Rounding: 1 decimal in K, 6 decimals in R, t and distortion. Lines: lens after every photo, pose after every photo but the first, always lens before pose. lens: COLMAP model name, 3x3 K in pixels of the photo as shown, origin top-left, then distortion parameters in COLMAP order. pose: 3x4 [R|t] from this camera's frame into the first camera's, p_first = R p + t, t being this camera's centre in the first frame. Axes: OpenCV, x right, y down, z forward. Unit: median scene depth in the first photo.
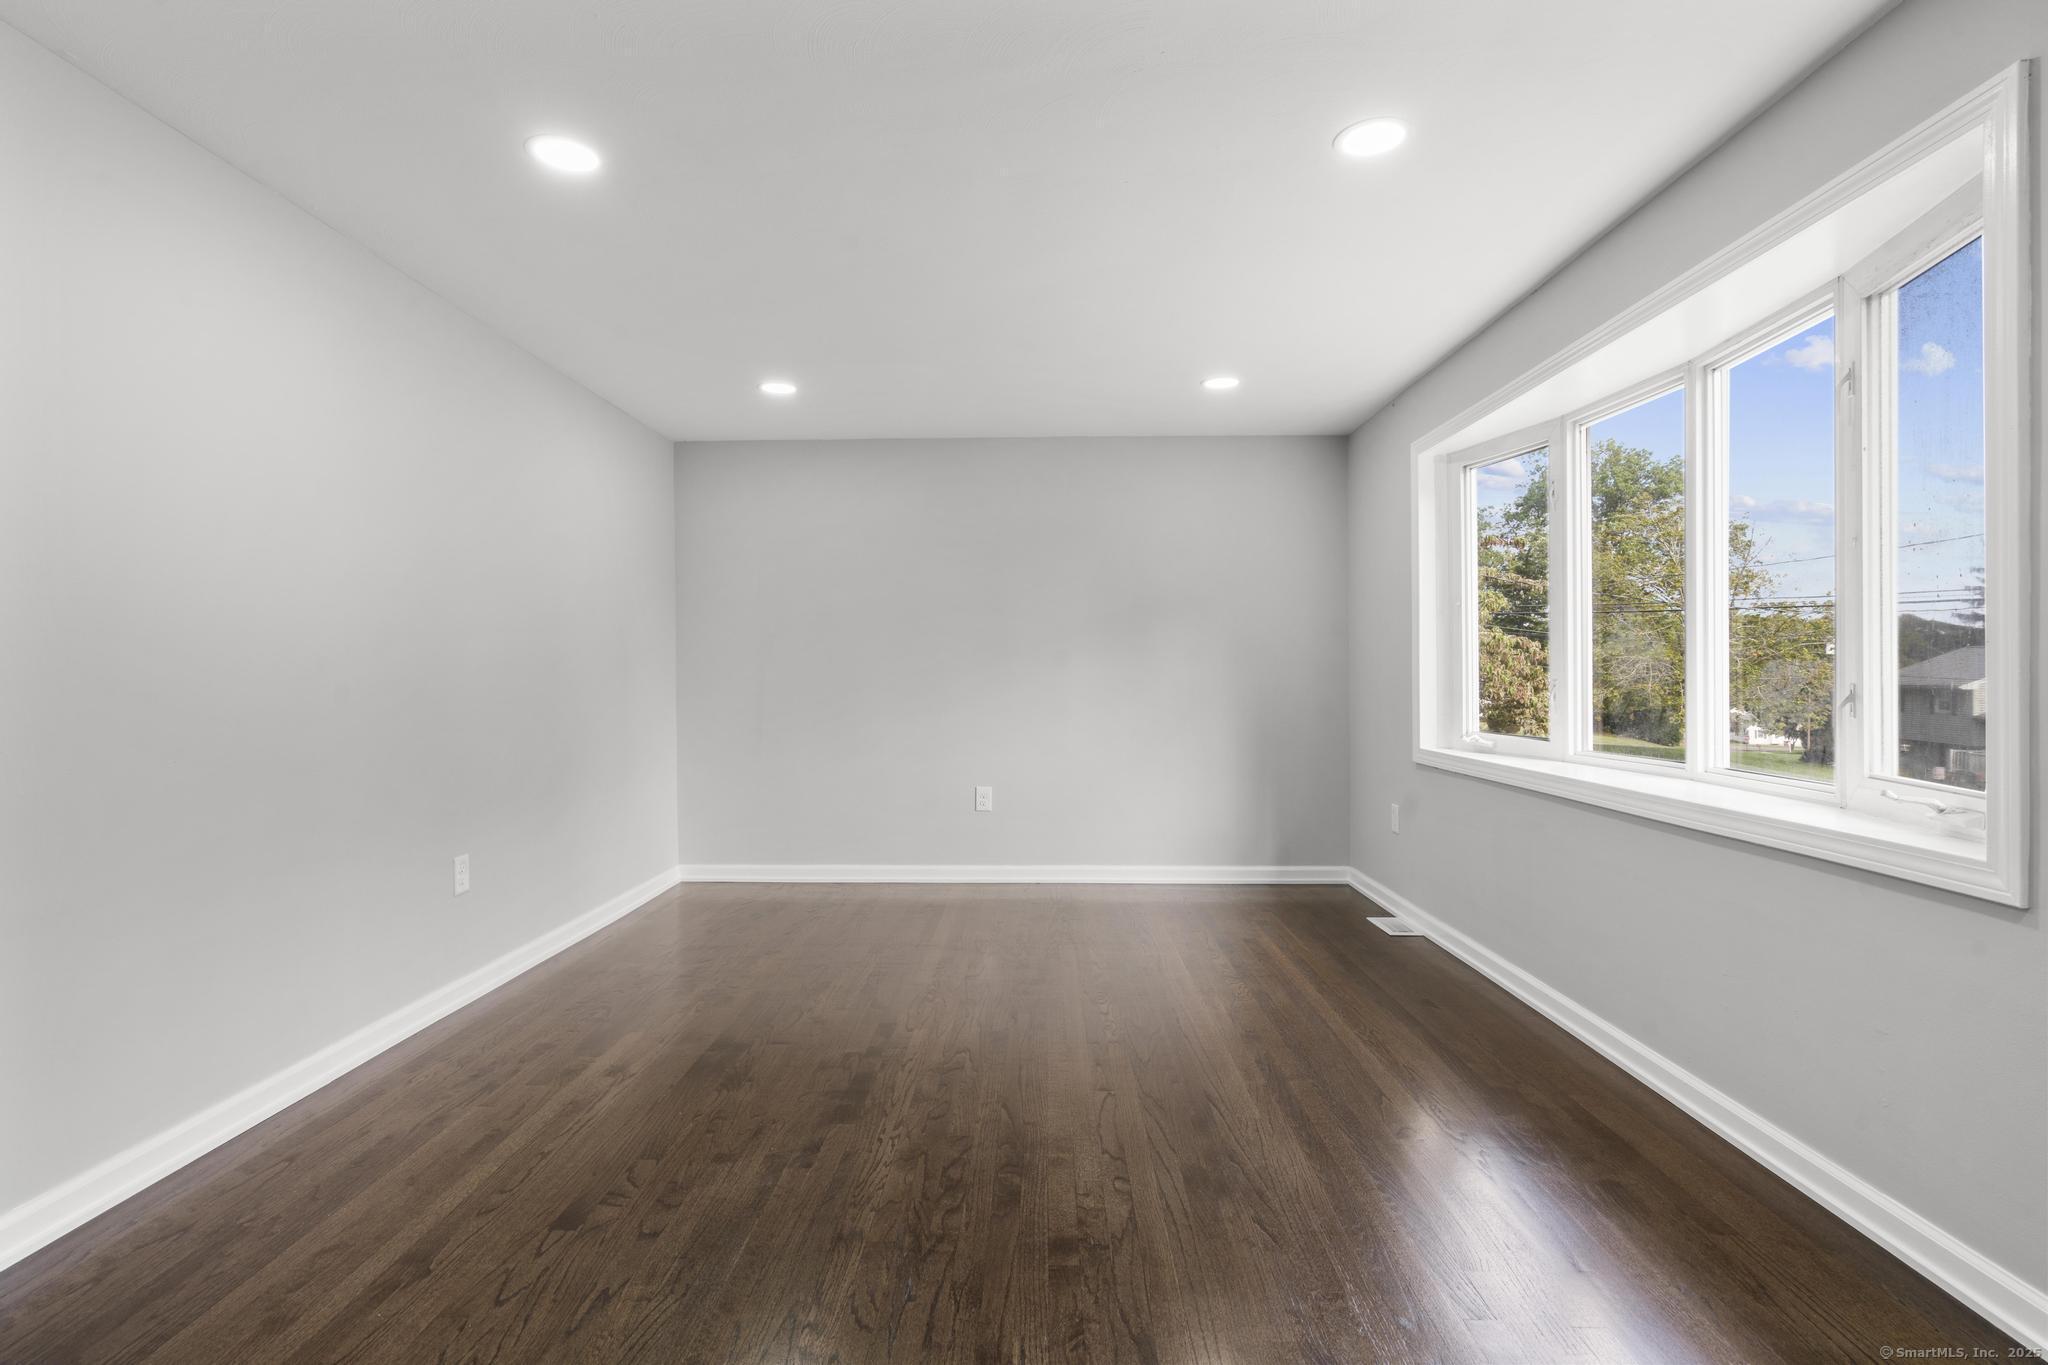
lens RADIAL K [[955.7, 0, 1024.0], [0, 955.7, 682.5], [0, 0, 1]] dist [-0.000724, 0.000788]
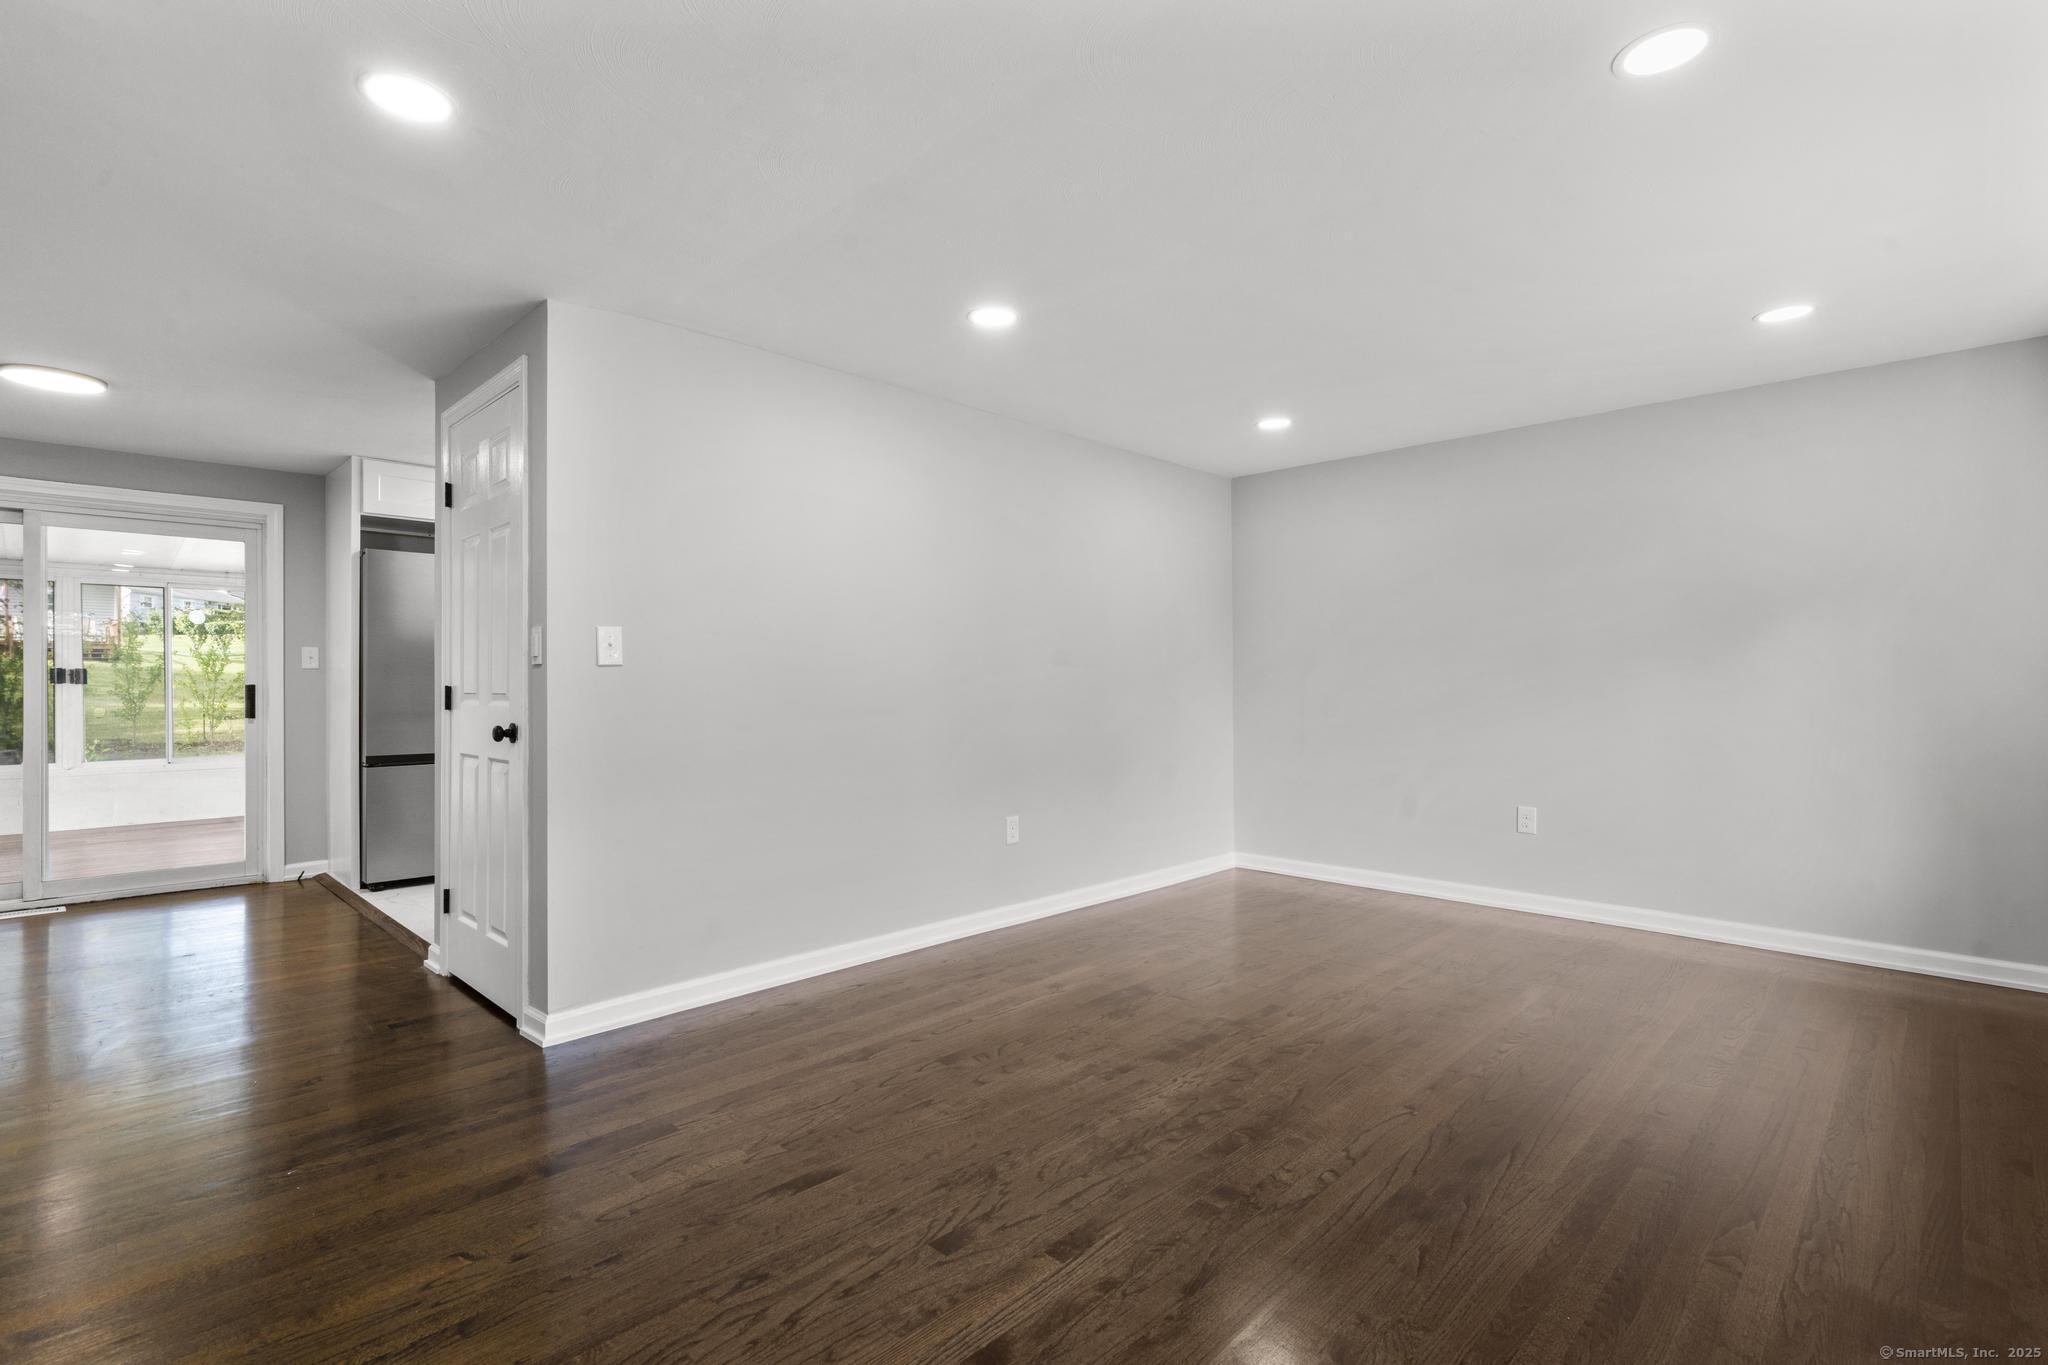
lens RADIAL K [[956.1, 0, 1020.6], [0, 956.1, 680.8], [0, 0, 1]] dist [-0.000340, 0.000659]
pose [[0.727465, -0.001630, -0.686143, 0.412248], [-0.004361, 0.999966, -0.006999, -0.005253], [0.686131, 0.008084, 0.727433, 0.002932]]
